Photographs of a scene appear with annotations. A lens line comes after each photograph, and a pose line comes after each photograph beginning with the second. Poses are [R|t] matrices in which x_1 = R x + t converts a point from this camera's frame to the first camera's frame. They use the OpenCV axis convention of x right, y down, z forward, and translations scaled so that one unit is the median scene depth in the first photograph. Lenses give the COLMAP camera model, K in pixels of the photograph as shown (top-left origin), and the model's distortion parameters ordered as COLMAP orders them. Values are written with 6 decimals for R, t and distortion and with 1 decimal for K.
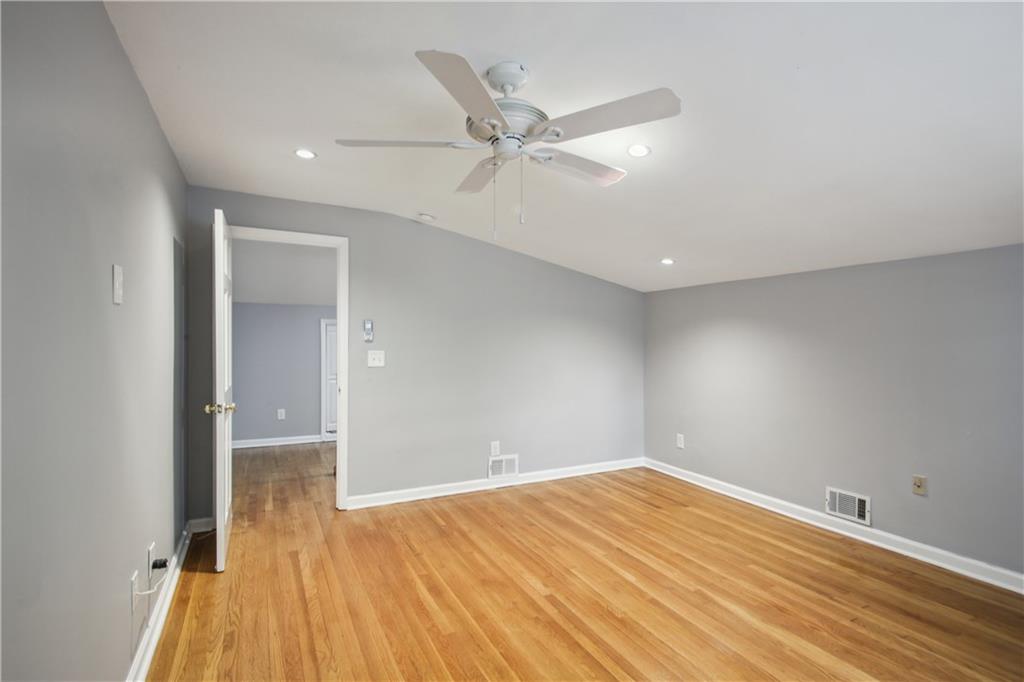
lens RADIAL K [[499.8, 0, 515.6], [0, 499.8, 341.3], [0, 0, 1]] dist [0.030426, -0.008032]
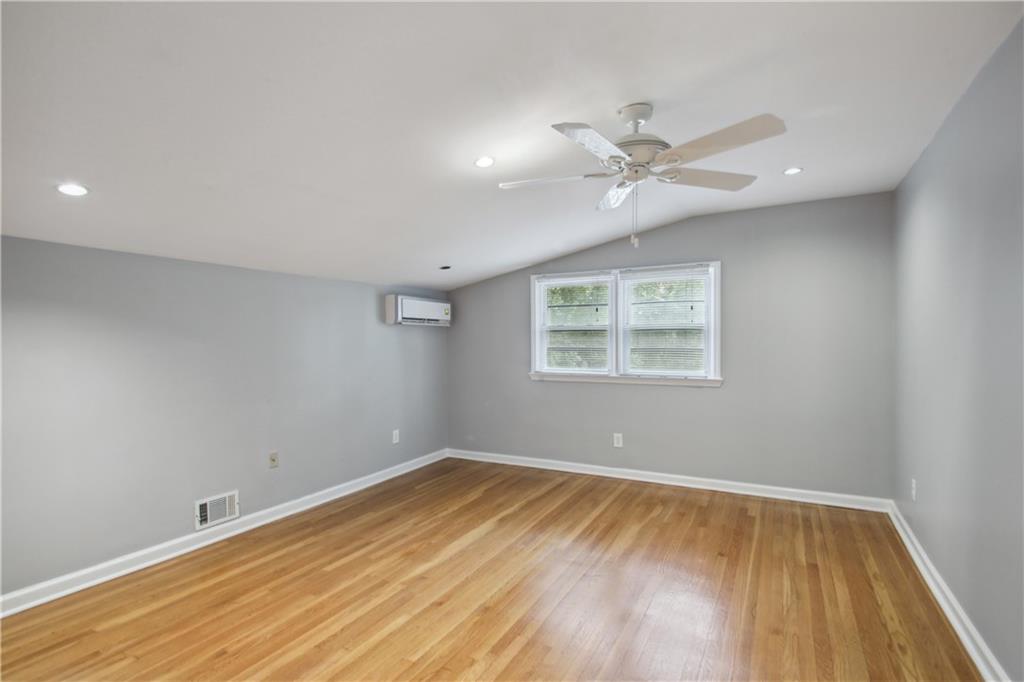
lens RADIAL K [[499.8, 0, 513.0], [0, 499.8, 340.7], [0, 0, 1]] dist [0.030426, -0.008032]
pose [[-0.565098, 0.004191, 0.825013, -0.528282], [0.006939, 0.999976, -0.000327, 0.003661], [-0.824995, 0.005540, -0.565114, 1.211259]]
